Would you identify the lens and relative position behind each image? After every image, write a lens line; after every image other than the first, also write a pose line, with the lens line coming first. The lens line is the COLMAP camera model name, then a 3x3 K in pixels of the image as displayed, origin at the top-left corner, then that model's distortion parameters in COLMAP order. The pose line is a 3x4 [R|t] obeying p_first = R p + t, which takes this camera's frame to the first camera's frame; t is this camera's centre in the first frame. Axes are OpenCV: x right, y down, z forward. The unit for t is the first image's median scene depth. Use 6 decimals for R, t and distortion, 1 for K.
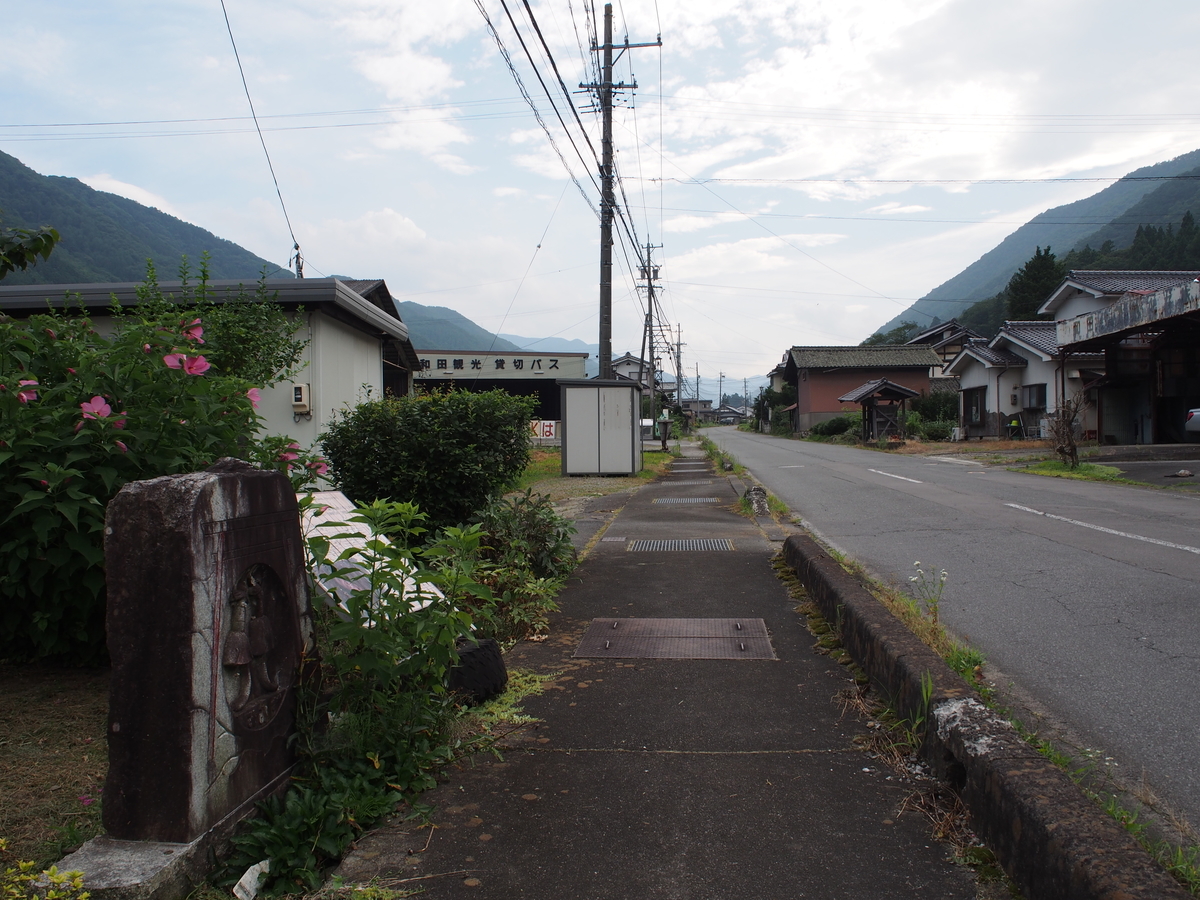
lens RADIAL K [[992.2, 0, 606.2], [0, 992.2, 450.8], [0, 0, 1]] dist [-0.045402, 0.016907]
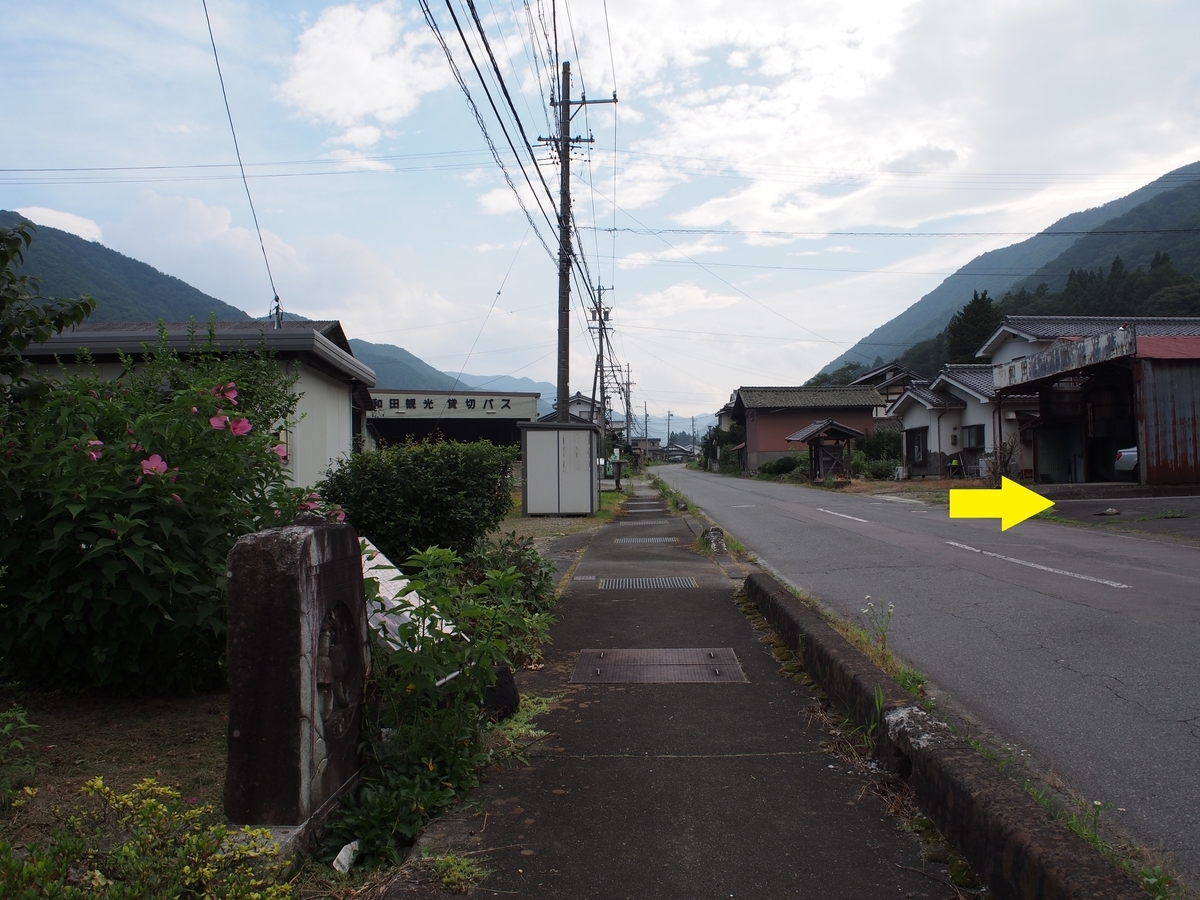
lens RADIAL K [[992.2, 0, 605.9], [0, 992.2, 450.6], [0, 0, 1]] dist [-0.045402, 0.016907]
pose [[0.998643, 0.000006, 0.052082, -0.049635], [0.001984, 0.999270, -0.038144, -0.013315], [-0.052044, 0.038196, 0.997914, -0.138637]]
